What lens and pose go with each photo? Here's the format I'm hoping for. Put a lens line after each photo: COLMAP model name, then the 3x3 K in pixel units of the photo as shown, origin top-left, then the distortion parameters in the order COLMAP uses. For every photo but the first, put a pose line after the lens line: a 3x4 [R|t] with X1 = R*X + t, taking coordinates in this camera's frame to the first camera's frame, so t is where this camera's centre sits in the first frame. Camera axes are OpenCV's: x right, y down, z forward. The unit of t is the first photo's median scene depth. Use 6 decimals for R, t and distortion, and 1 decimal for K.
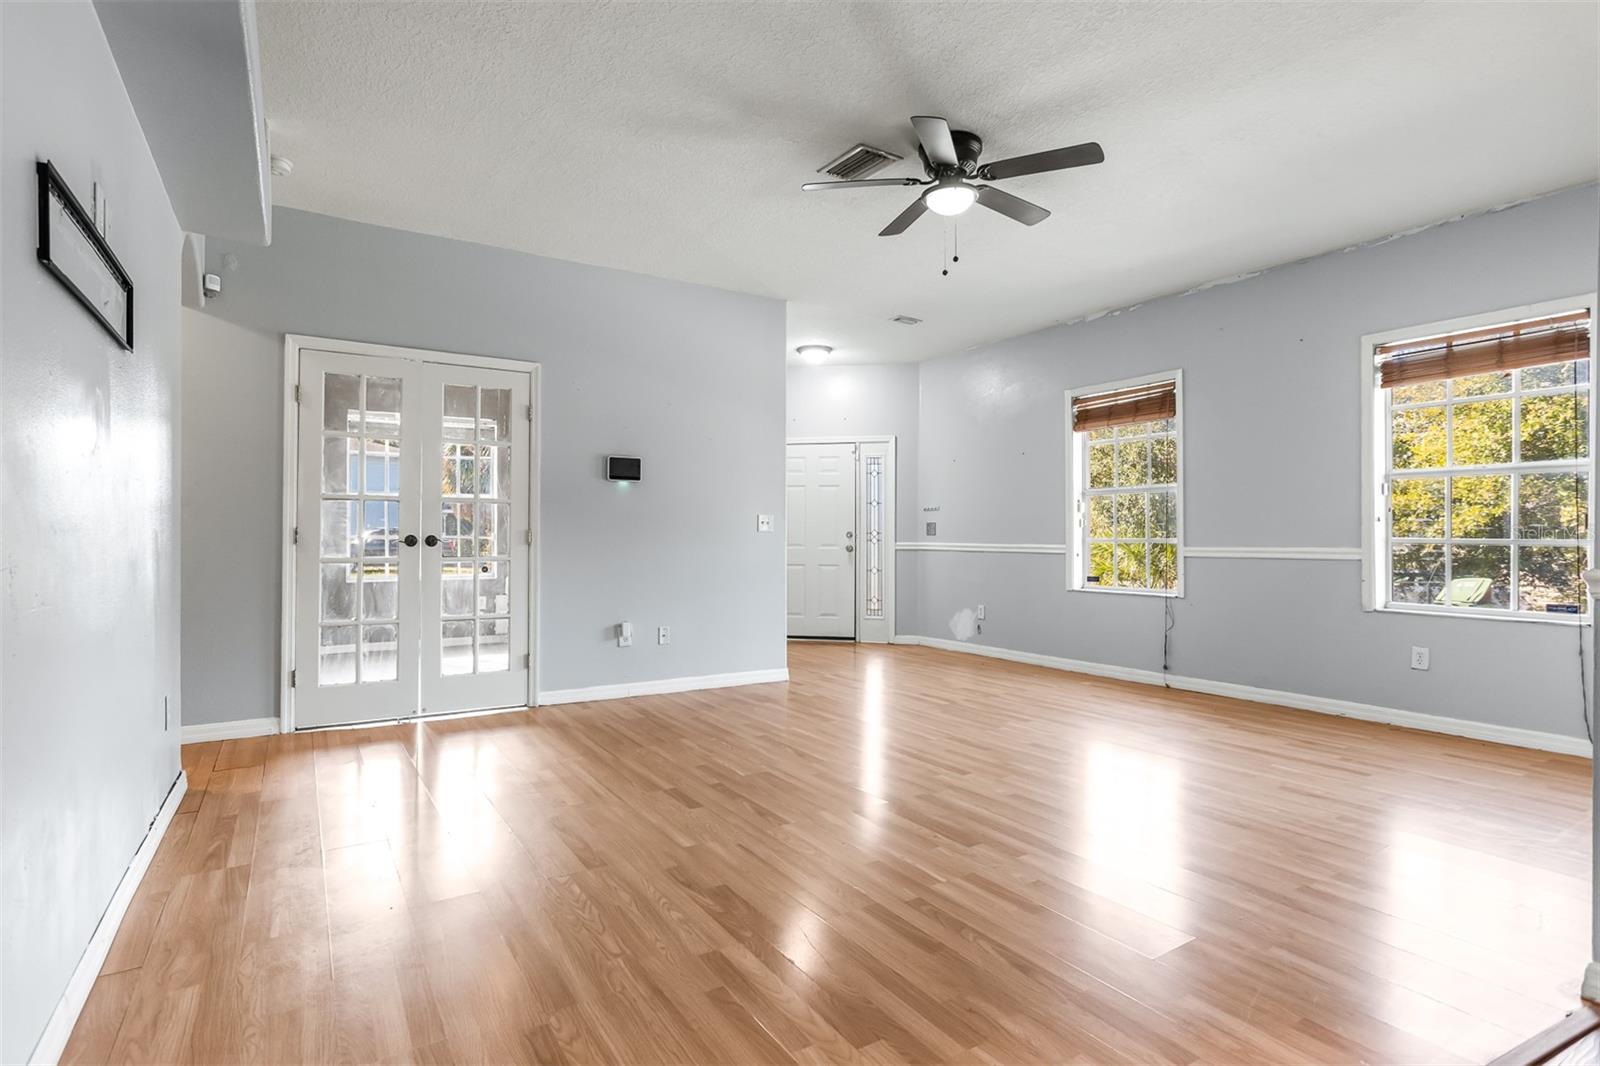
lens RADIAL K [[803.8, 0, 806.2], [0, 803.8, 525.3], [0, 0, 1]] dist [-0.050174, 0.030914]
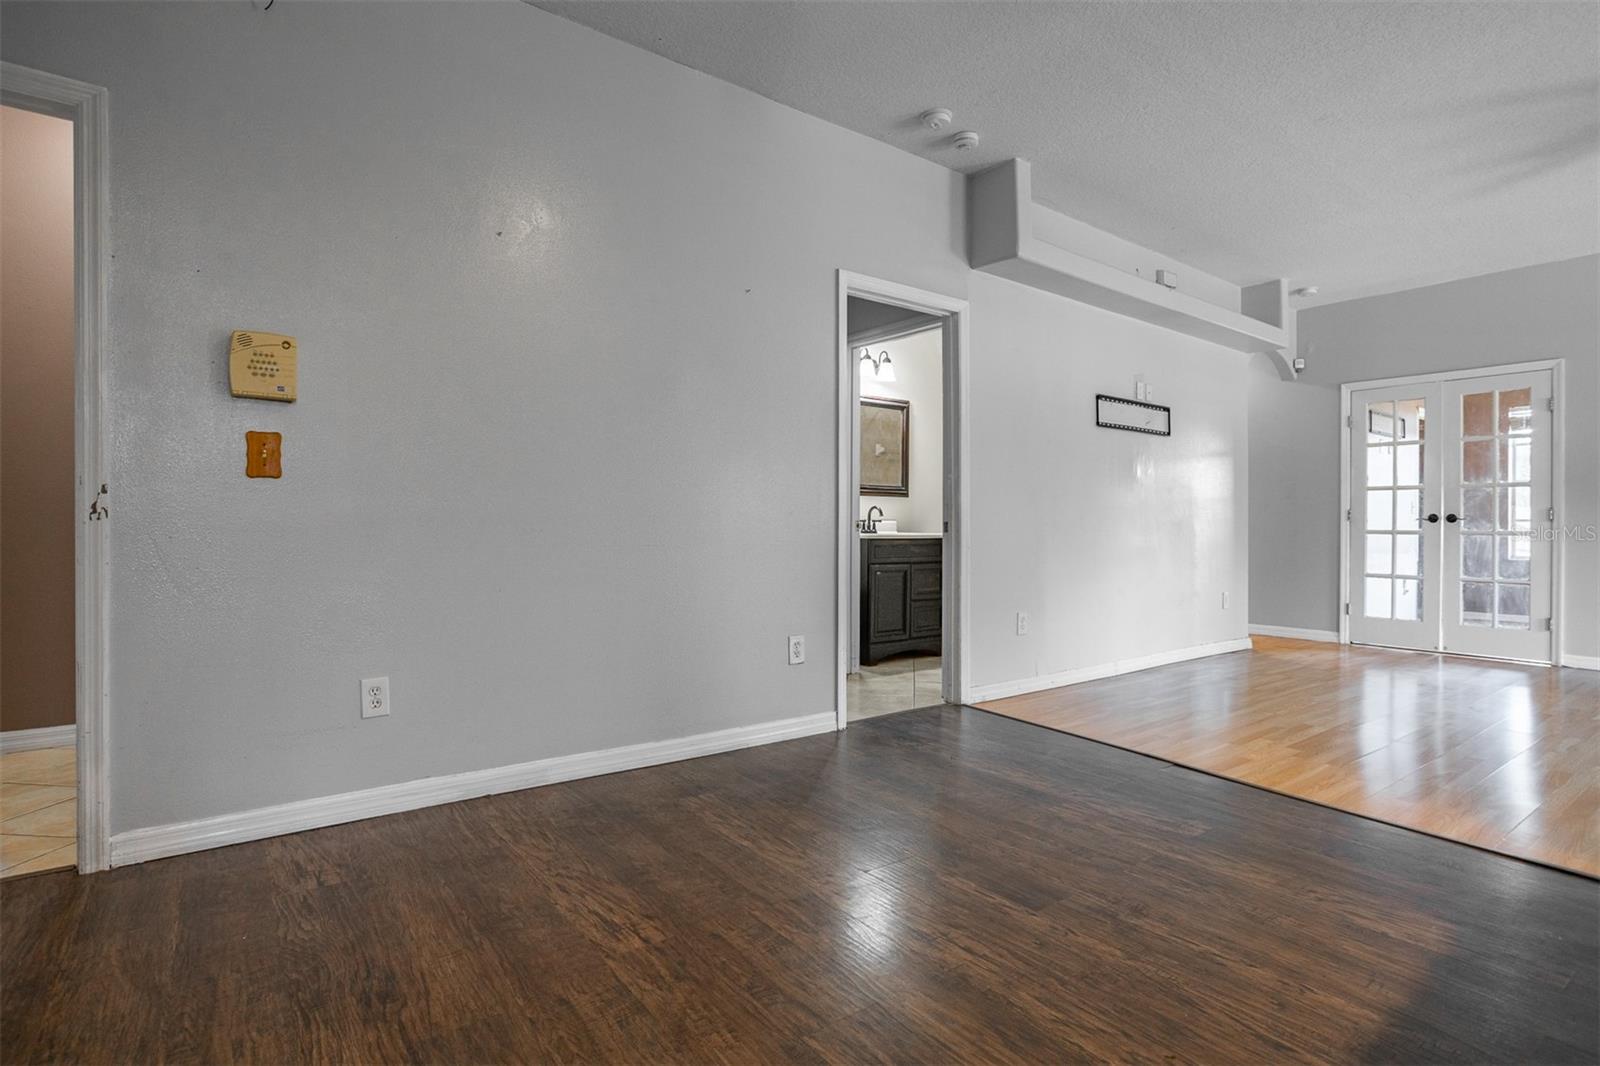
lens RADIAL K [[821.2, 0, 816.8], [0, 821.2, 532.1], [0, 0, 1]] dist [-0.047234, 0.032042]
pose [[0.094370, 0.003520, -0.995531, 0.830555], [0.010753, 0.999932, 0.004555, 0.027641], [0.995479, -0.011135, 0.094326, -0.172258]]
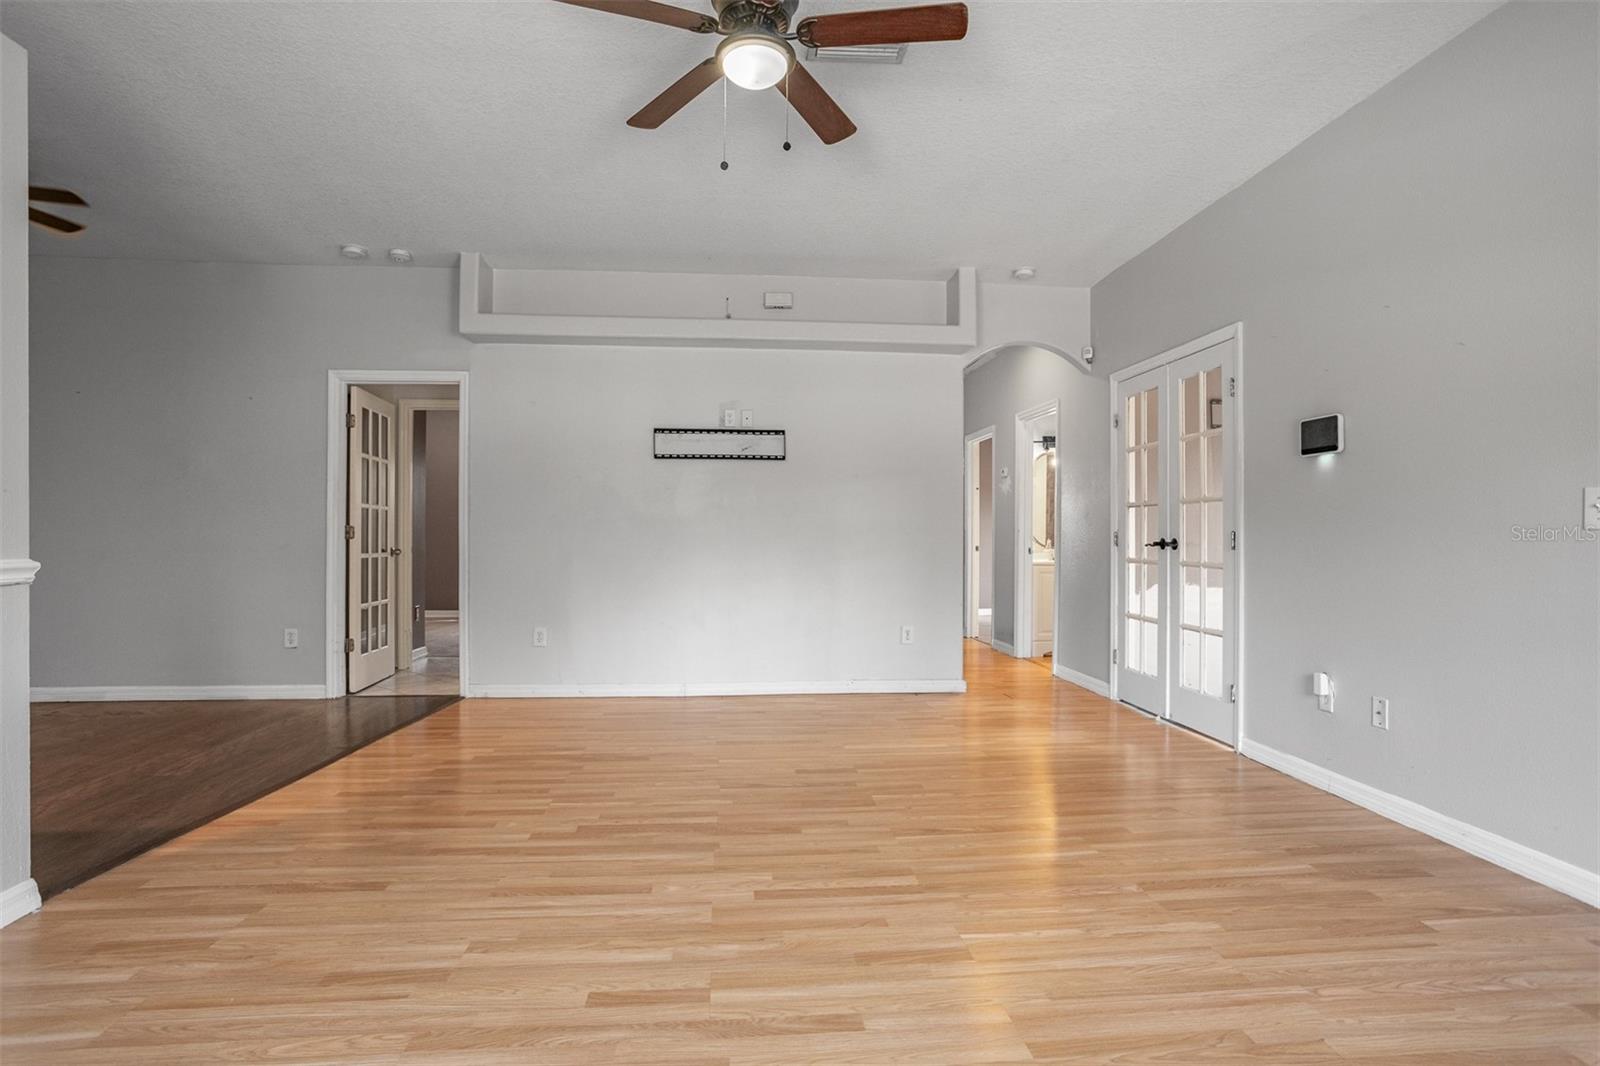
lens RADIAL K [[821.2, 0, 816.8], [0, 821.2, 532.1], [0, 0, 1]] dist [-0.047234, 0.032042]
pose [[-0.464089, -0.006265, -0.885766, 0.691131], [0.008696, 0.999895, -0.011628, 0.014156], [0.885746, -0.013099, -0.463986, 1.206201]]
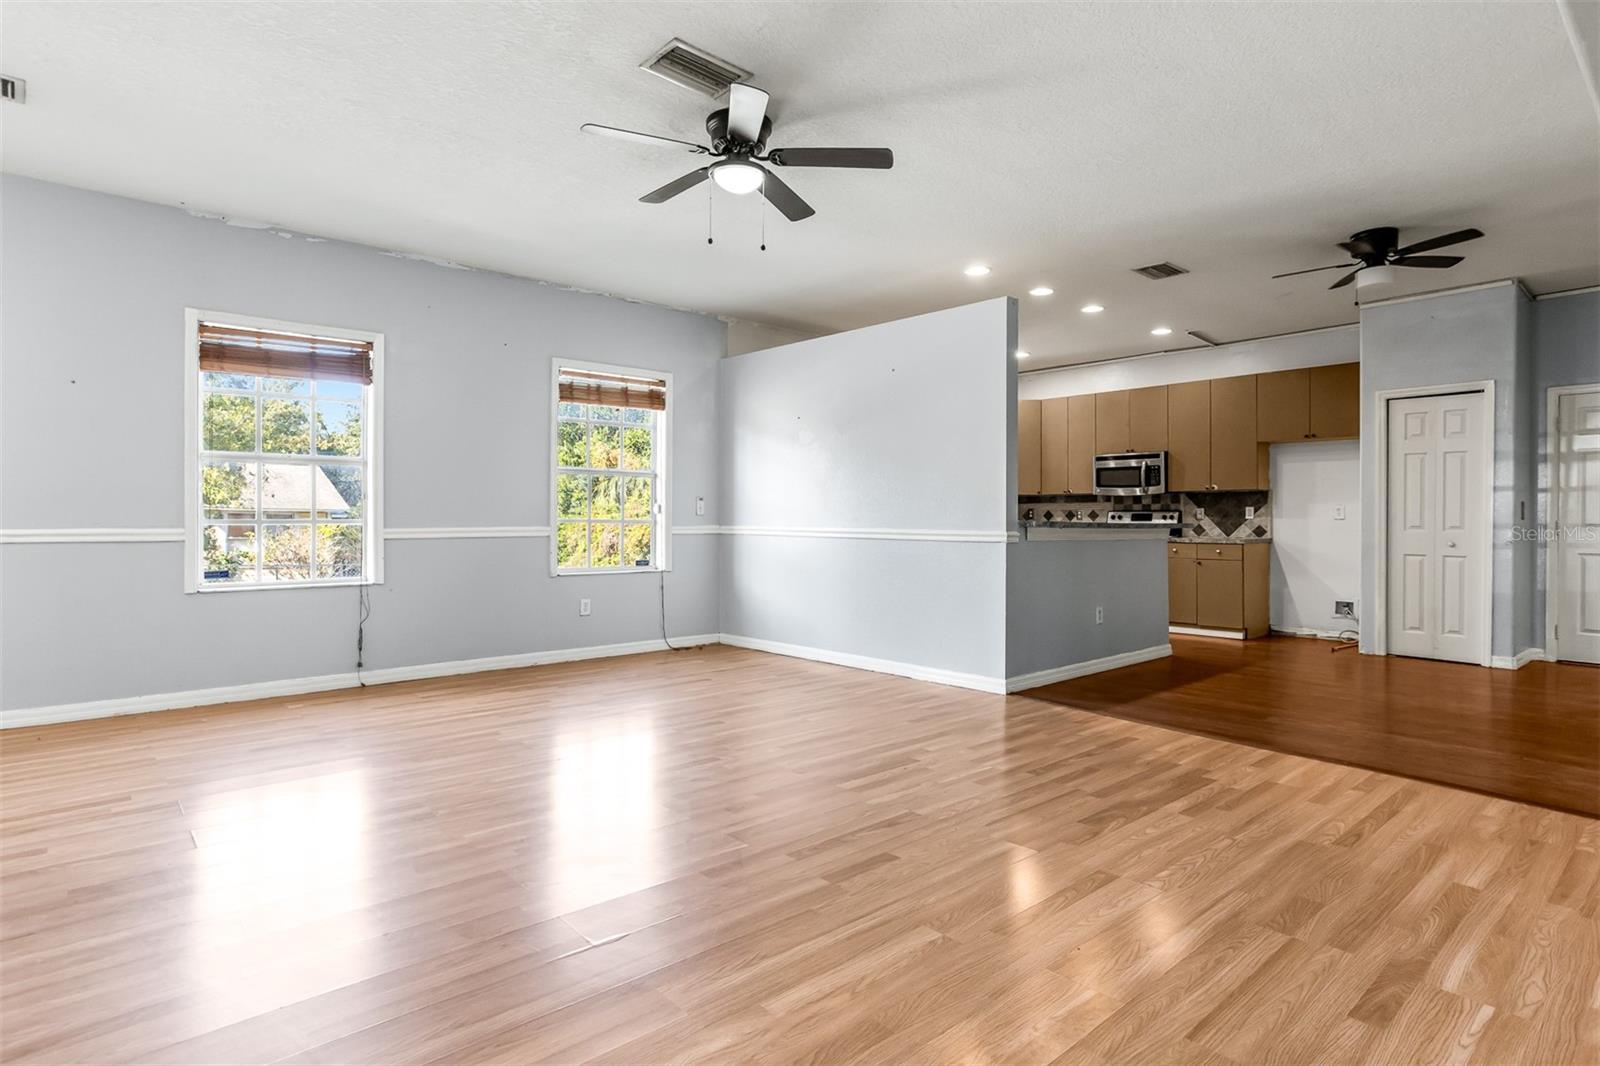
lens RADIAL K [[788.3, 0, 802.4], [0, 788.3, 519.0], [0, 0, 1]] dist [-0.035815, 0.025319]
pose [[-0.122251, -0.002828, 0.992495, -0.693941], [-0.017563, 0.999846, 0.000685, 0.010078], [-0.992344, -0.017348, -0.122282, 0.906797]]
